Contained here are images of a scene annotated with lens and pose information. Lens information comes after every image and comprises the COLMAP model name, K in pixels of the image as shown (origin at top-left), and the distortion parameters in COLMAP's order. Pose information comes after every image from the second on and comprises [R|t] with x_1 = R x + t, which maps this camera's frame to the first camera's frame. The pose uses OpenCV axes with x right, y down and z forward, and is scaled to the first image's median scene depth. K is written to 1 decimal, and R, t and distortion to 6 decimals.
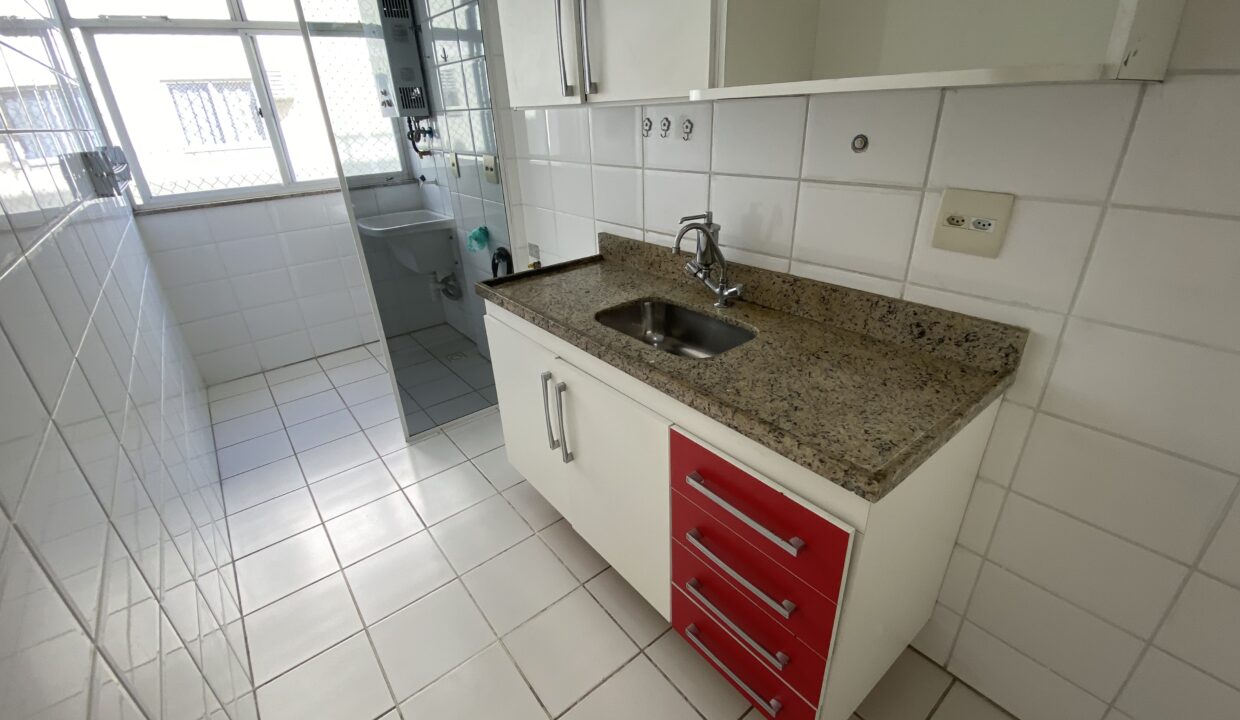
lens RADIAL K [[518.5, 0, 614.3], [0, 518.5, 366.4], [0, 0, 1]] dist [0.004143, 0.000105]
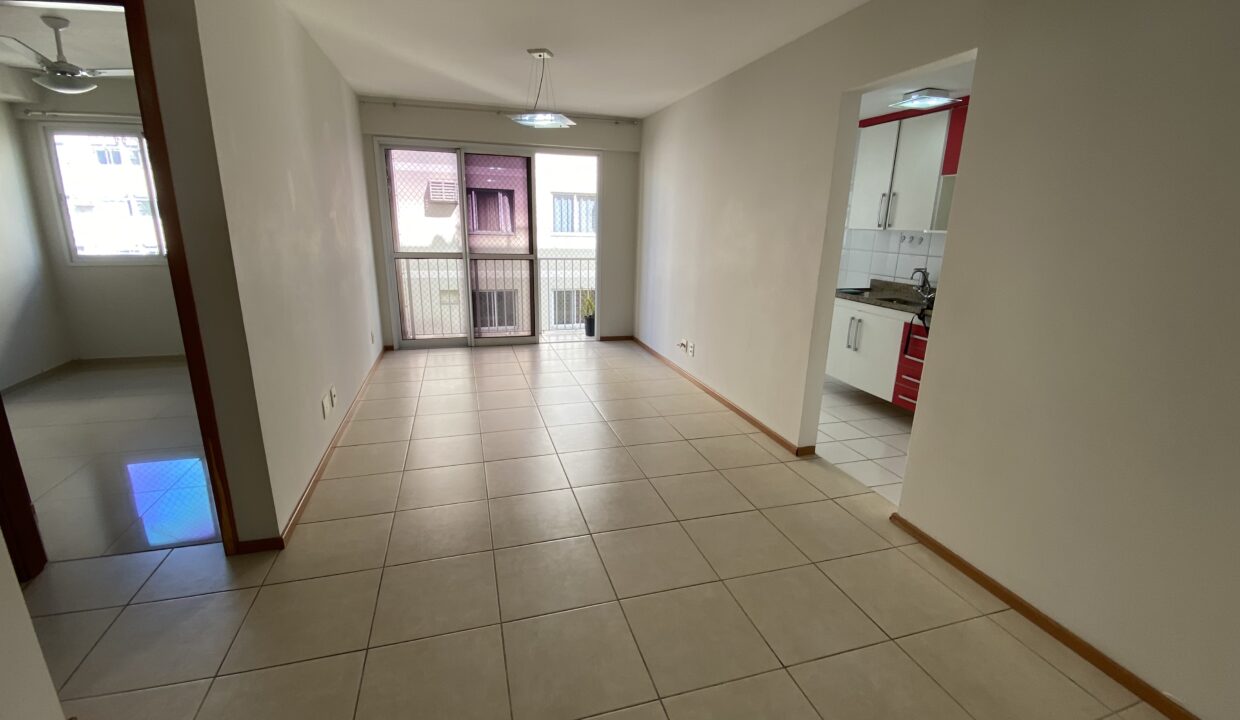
lens RADIAL K [[518.5, 0, 613.0], [0, 518.5, 348.7], [0, 0, 1]] dist [0.004143, 0.000105]
pose [[0.926077, 0.151062, -0.345776, -0.332798], [-0.221298, 0.959660, -0.173438, 0.943123], [0.305628, 0.237137, 0.922149, -1.925583]]
